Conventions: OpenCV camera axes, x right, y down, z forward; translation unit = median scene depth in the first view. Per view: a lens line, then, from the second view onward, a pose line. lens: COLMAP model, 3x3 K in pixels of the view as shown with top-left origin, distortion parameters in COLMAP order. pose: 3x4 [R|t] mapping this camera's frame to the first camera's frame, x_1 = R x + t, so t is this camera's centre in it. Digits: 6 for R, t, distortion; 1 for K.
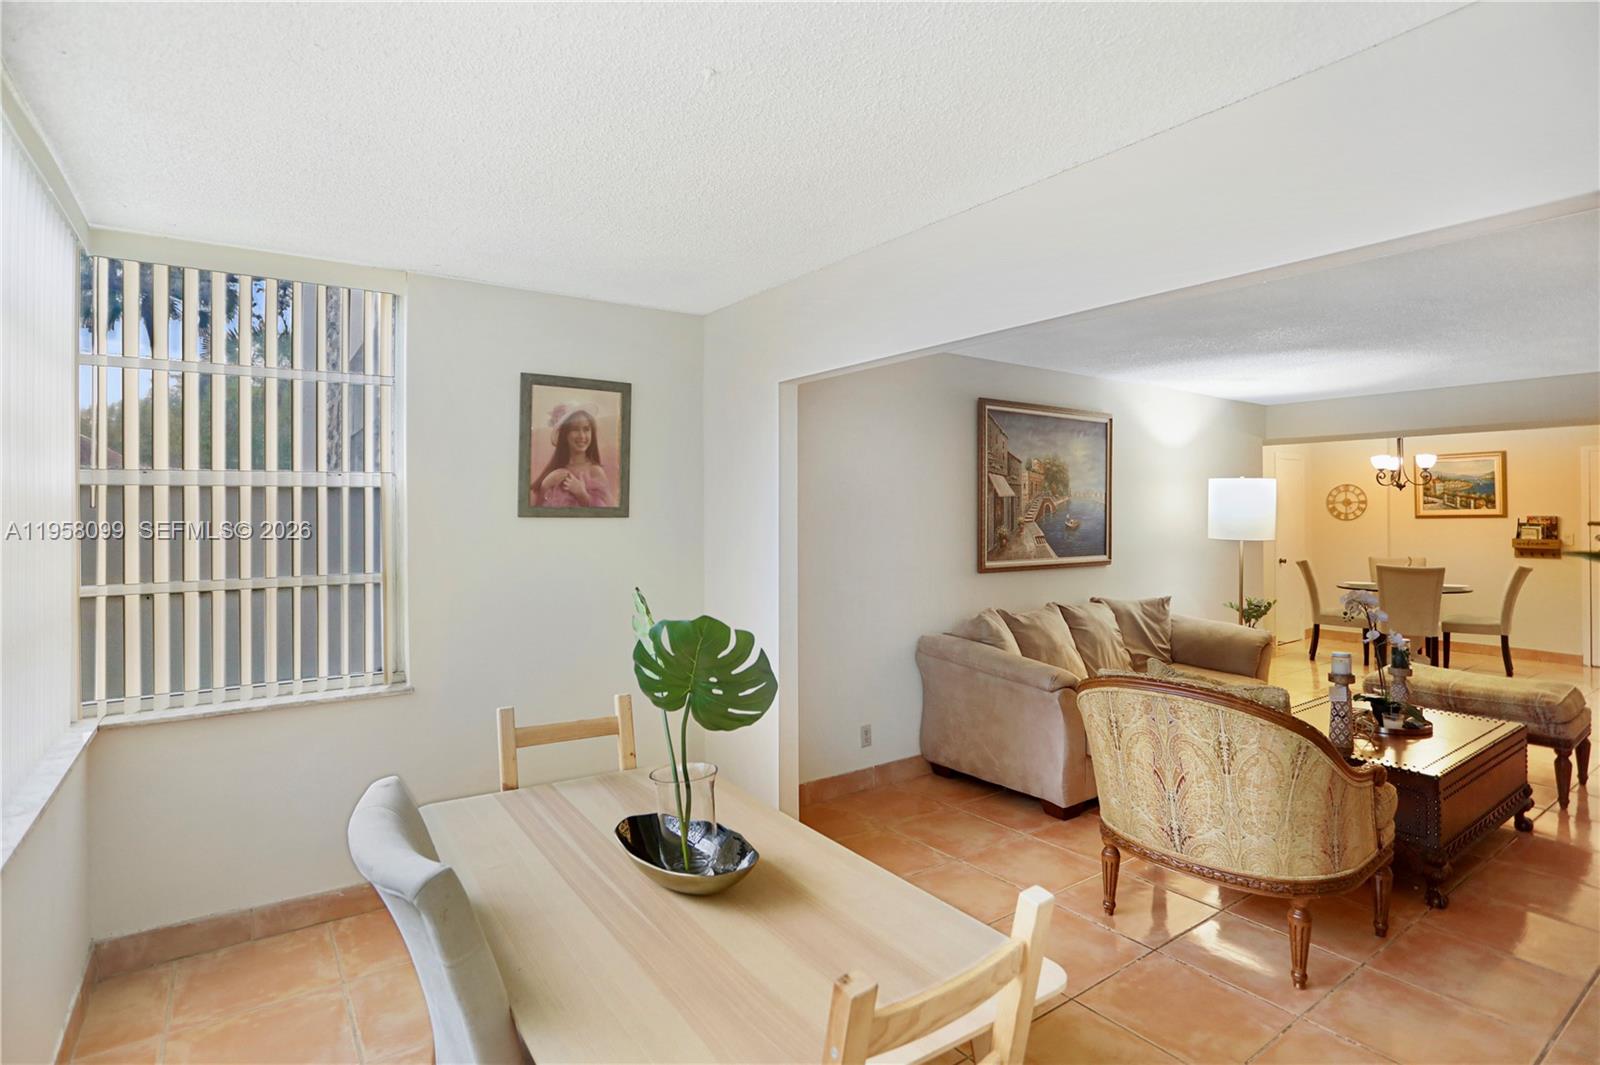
lens RADIAL K [[790.0, 0, 799.6], [0, 790.0, 510.6], [0, 0, 1]] dist [-0.058135, 0.023621]
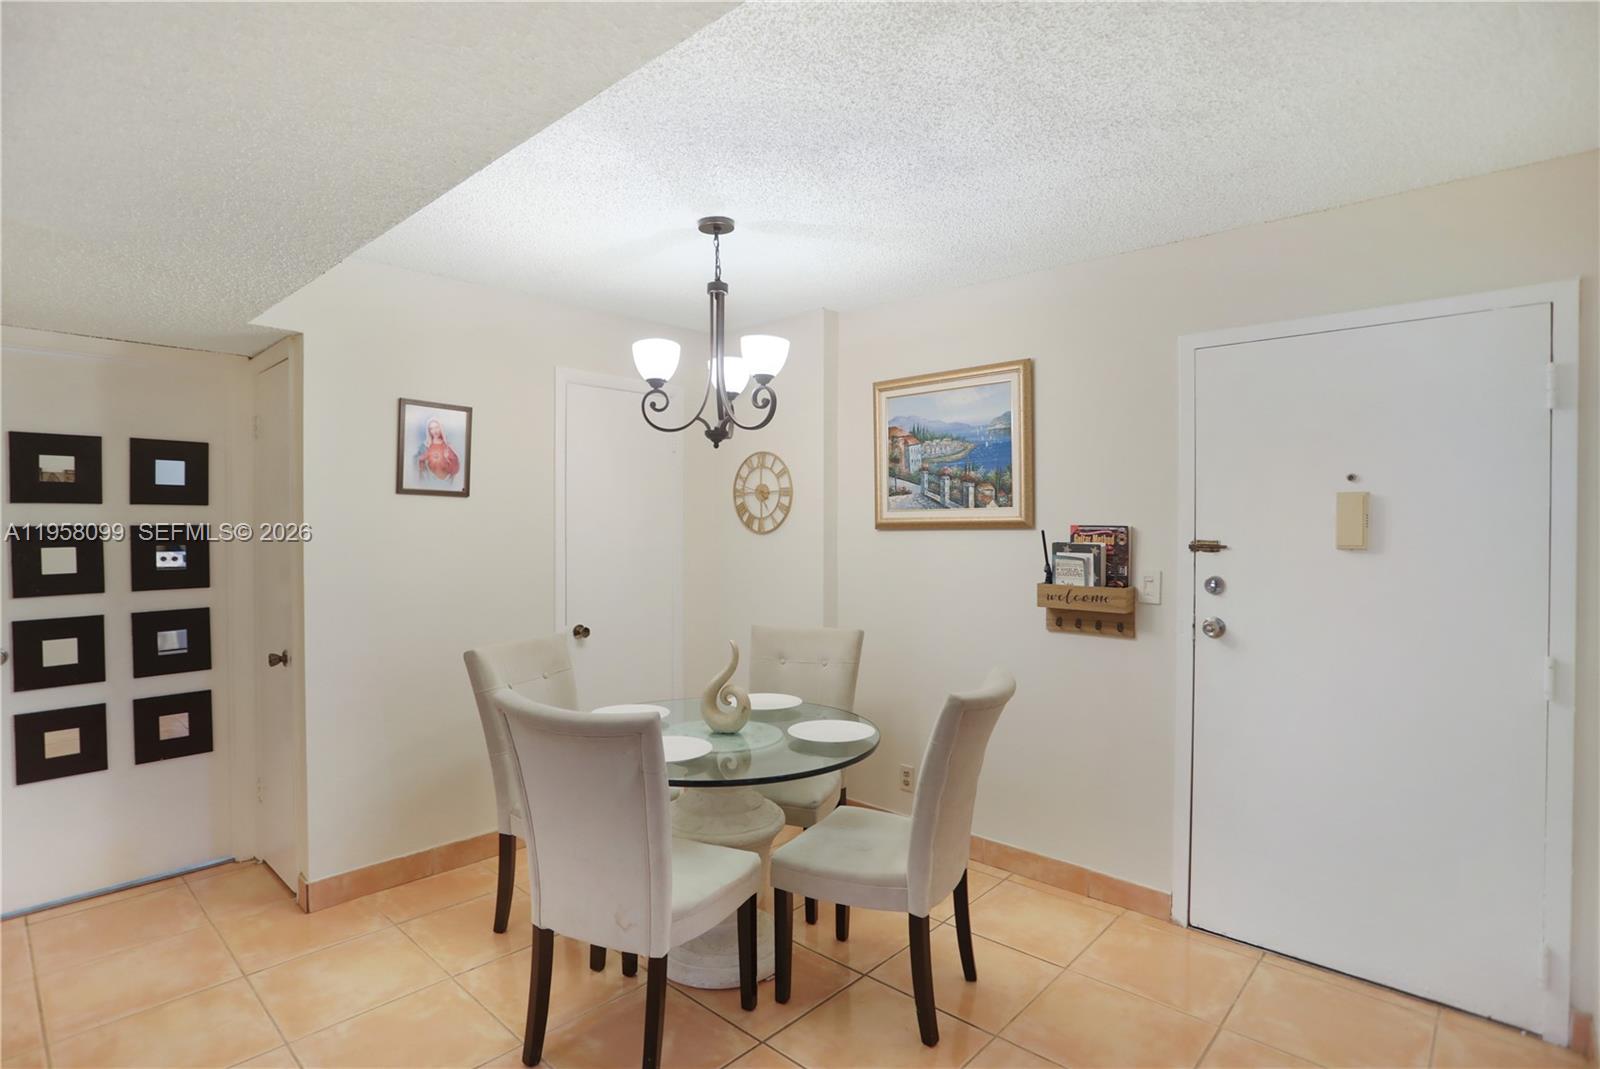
lens RADIAL K [[790.0, 0, 808.7], [0, 790.0, 539.1], [0, 0, 1]] dist [-0.058135, 0.023621]
pose [[0.972182, 0.000885, 0.234223, 0.752752], [-0.006467, 0.999713, 0.023066, 0.005938], [-0.234135, -0.023939, 0.971909, 0.665747]]
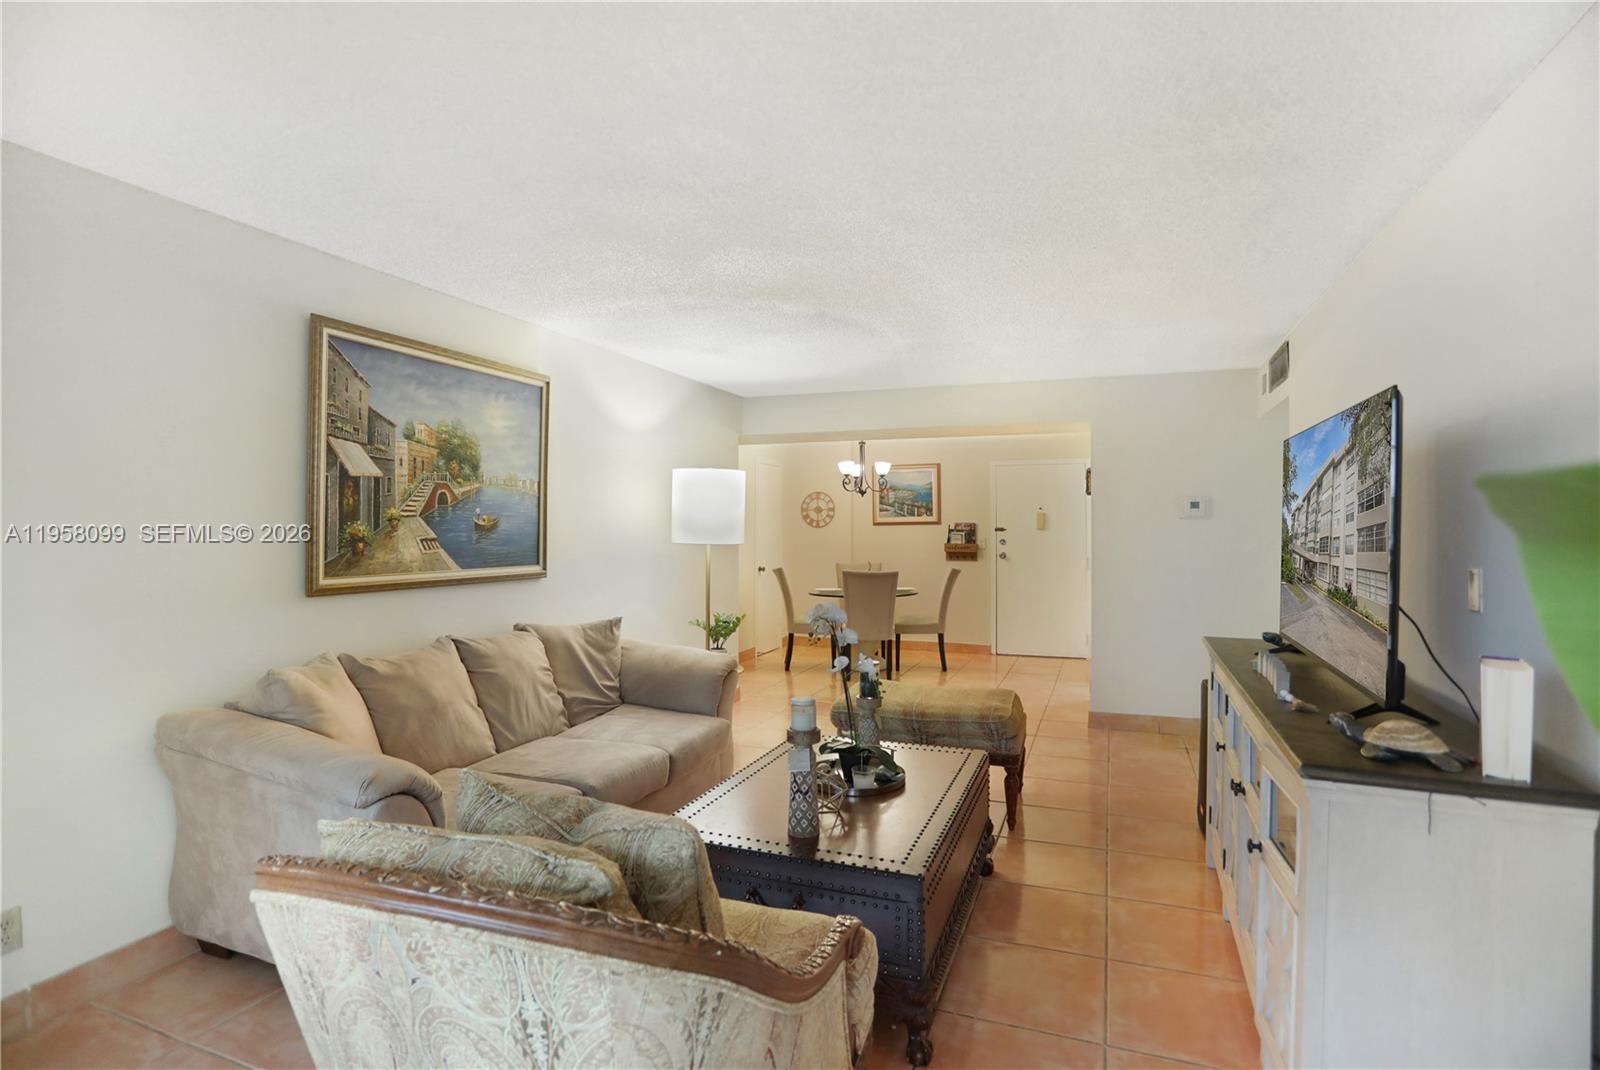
lens RADIAL K [[790.0, 0, 800.9], [0, 790.0, 530.5], [0, 0, 1]] dist [-0.058135, 0.023621]
pose [[0.829409, 0.001909, 0.558638, 0.135722], [-0.005514, 0.999973, 0.004770, 0.014242], [-0.558614, -0.007036, 0.829398, 0.184802]]
